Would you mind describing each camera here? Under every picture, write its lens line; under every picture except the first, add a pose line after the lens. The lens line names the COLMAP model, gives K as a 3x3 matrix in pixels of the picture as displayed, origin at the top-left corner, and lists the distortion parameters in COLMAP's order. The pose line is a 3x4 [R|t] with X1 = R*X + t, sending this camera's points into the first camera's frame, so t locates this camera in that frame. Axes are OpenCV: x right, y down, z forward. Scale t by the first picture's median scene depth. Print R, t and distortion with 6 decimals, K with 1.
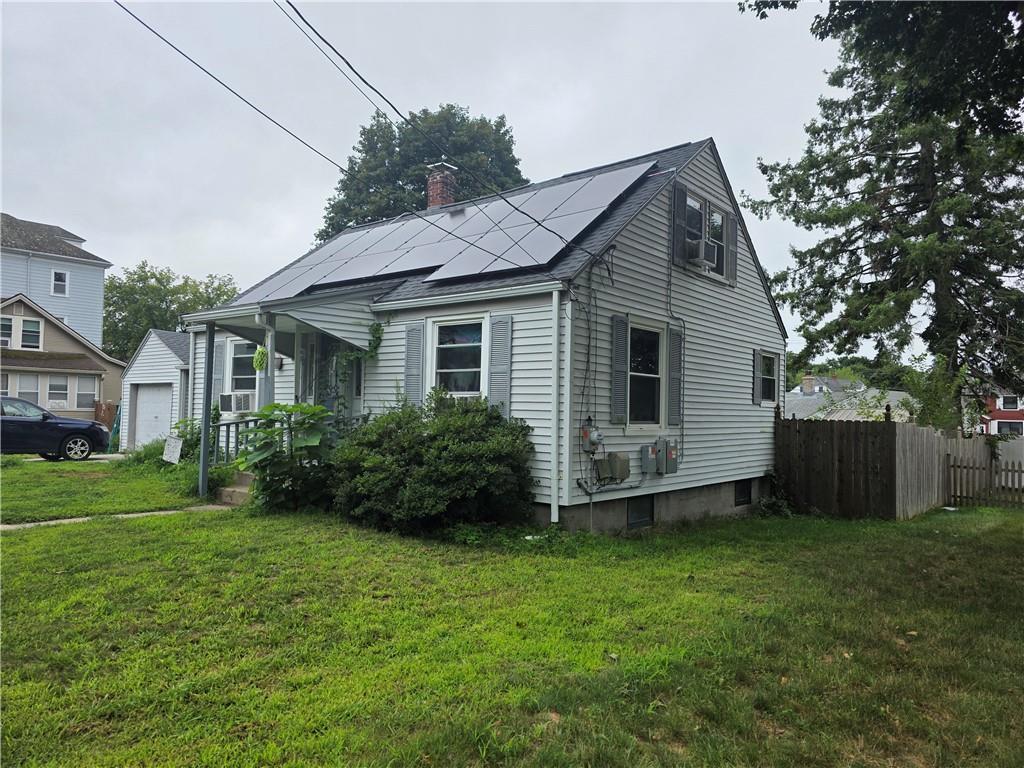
lens RADIAL K [[723.8, 0, 512.0], [0, 723.8, 384.0], [0, 0, 1]] dist [0.073659, -0.069384]
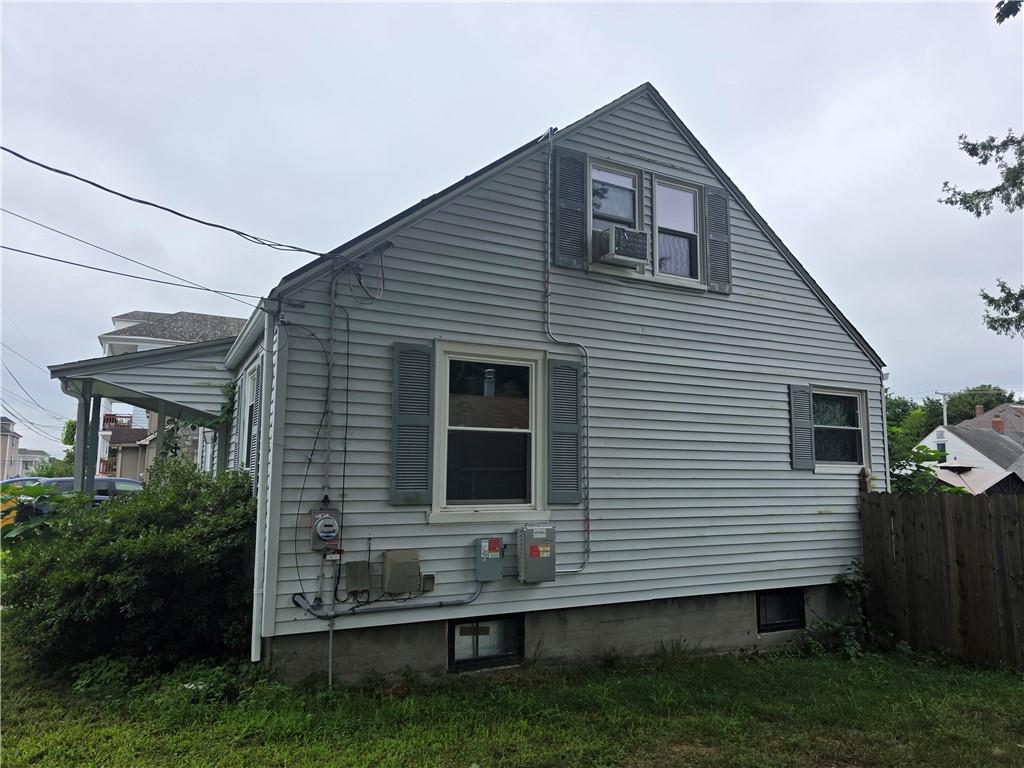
lens RADIAL K [[723.8, 0, 512.0], [0, 723.8, 384.0], [0, 0, 1]] dist [0.073659, -0.069384]
pose [[0.922262, -0.069548, -0.380257, 0.425837], [0.031229, 0.993872, -0.106035, 0.015756], [0.385301, 0.085917, 0.918783, 0.364320]]
